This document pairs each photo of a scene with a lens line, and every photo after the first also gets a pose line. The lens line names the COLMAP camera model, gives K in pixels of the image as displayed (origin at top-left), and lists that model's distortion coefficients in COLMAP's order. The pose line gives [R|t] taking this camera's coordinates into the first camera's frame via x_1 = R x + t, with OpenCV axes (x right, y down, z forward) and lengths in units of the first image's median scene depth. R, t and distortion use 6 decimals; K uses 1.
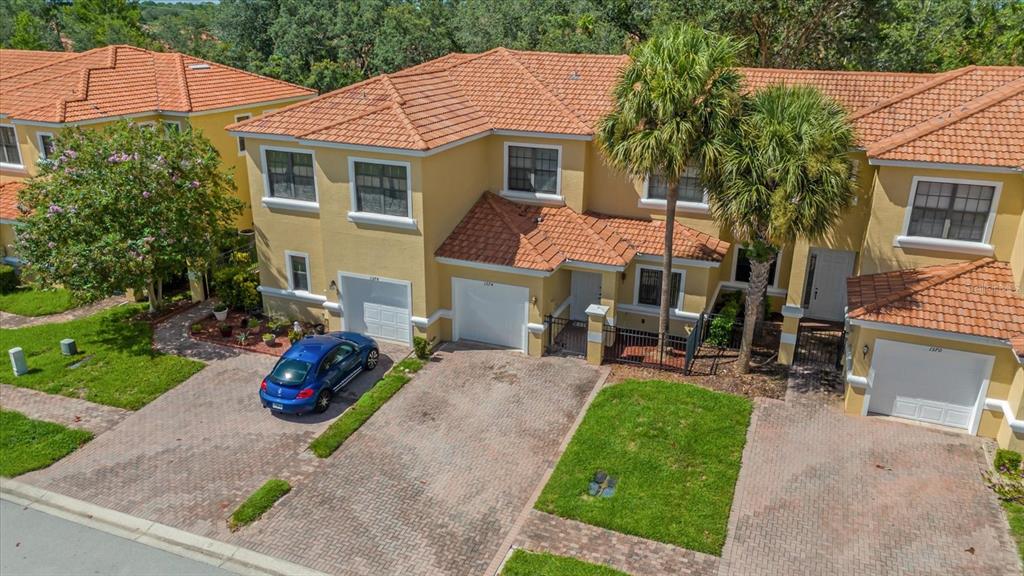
lens RADIAL K [[760.7, 0, 507.4], [0, 760.7, 286.5], [0, 0, 1]] dist [0.052315, -0.037385]
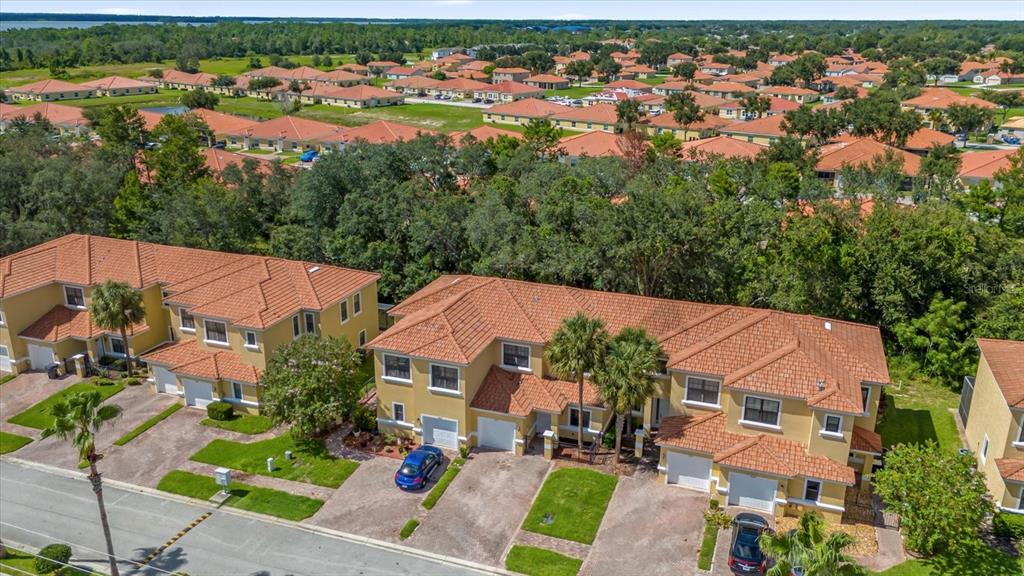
lens RADIAL K [[760.7, 0, 512.1], [0, 760.7, 287.3], [0, 0, 1]] dist [0.052315, -0.037385]
pose [[0.999250, -0.013982, 0.036105, -0.053149], [0.015262, 0.999256, -0.035433, -0.302746], [-0.035582, 0.035957, 0.998720, -1.122776]]
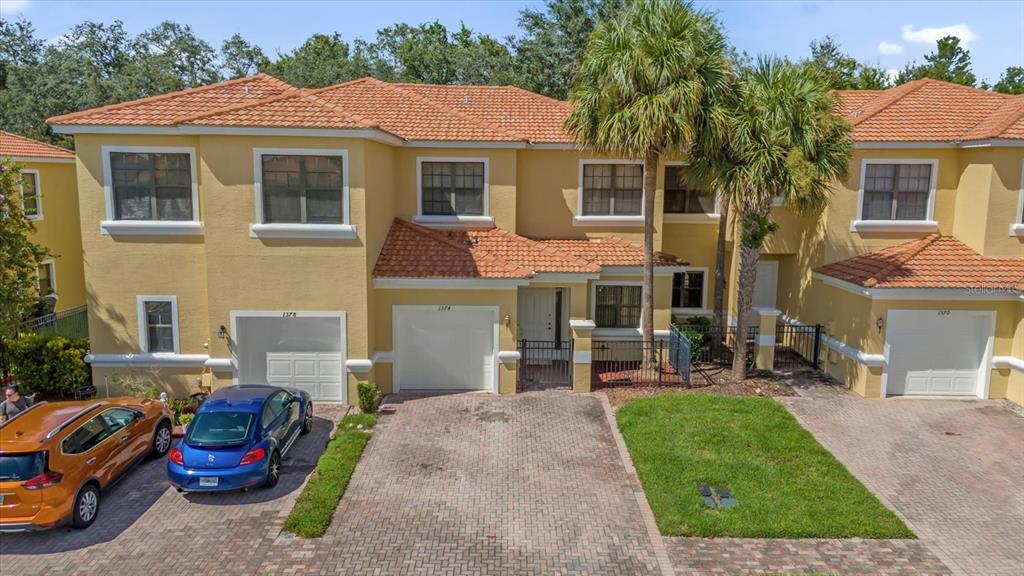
lens RADIAL K [[760.7, 0, 519.2], [0, 760.7, 281.9], [0, 0, 1]] dist [0.052315, -0.037385]
pose [[0.924448, -0.054846, 0.377344, -0.261634], [0.128320, 0.976630, -0.172418, 0.122143], [-0.359069, 0.207812, 0.909881, 0.253456]]
